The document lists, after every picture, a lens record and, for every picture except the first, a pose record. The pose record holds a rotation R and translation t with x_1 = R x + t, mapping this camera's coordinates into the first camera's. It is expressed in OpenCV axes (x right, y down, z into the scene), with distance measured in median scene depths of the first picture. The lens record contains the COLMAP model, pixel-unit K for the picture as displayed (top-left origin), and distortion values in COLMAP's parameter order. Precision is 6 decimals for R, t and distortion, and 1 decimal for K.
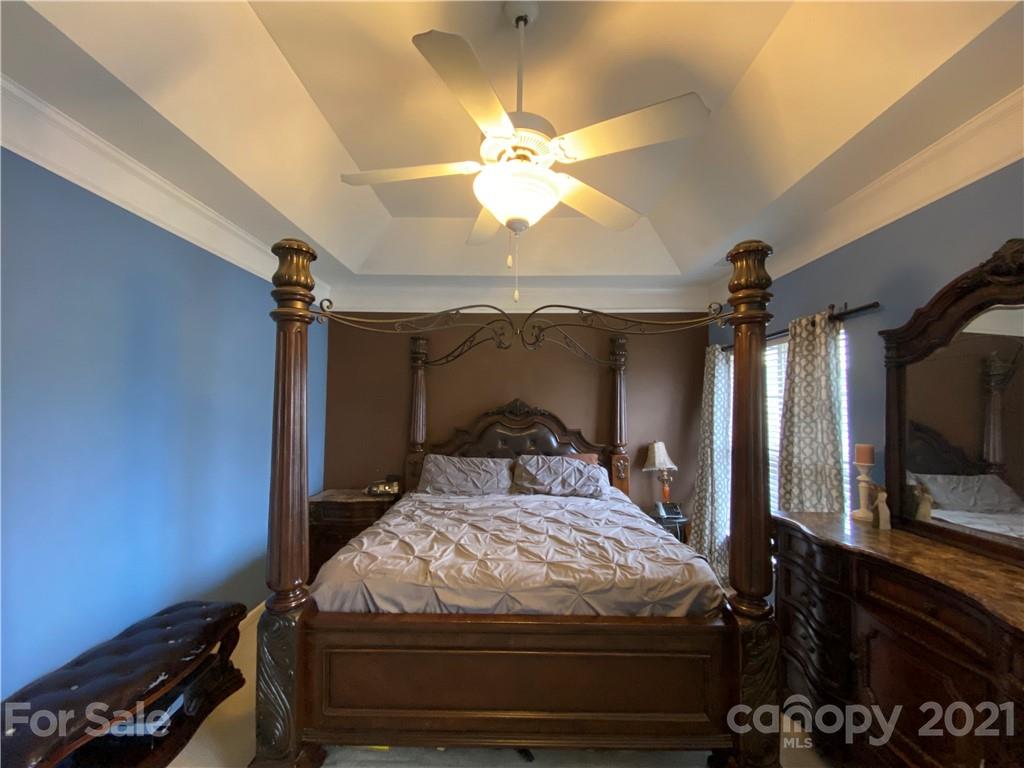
lens RADIAL K [[405.3, 0, 509.8], [0, 405.3, 377.8], [0, 0, 1]] dist [0.002691, -0.000625]
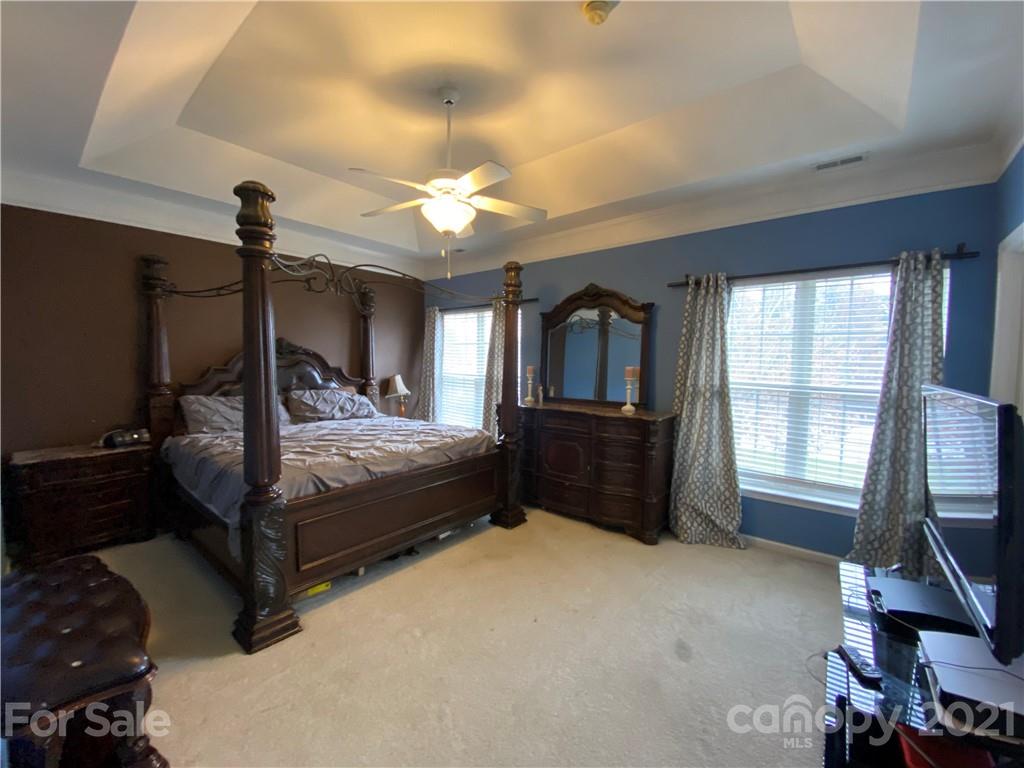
lens RADIAL K [[405.3, 0, 514.7], [0, 405.3, 383.7], [0, 0, 1]] dist [0.002691, -0.000625]
pose [[0.622125, -0.045028, 0.781622, -0.499094], [-0.063705, 0.992123, 0.107860, 0.019794], [-0.780322, -0.116895, 0.614356, -0.141518]]
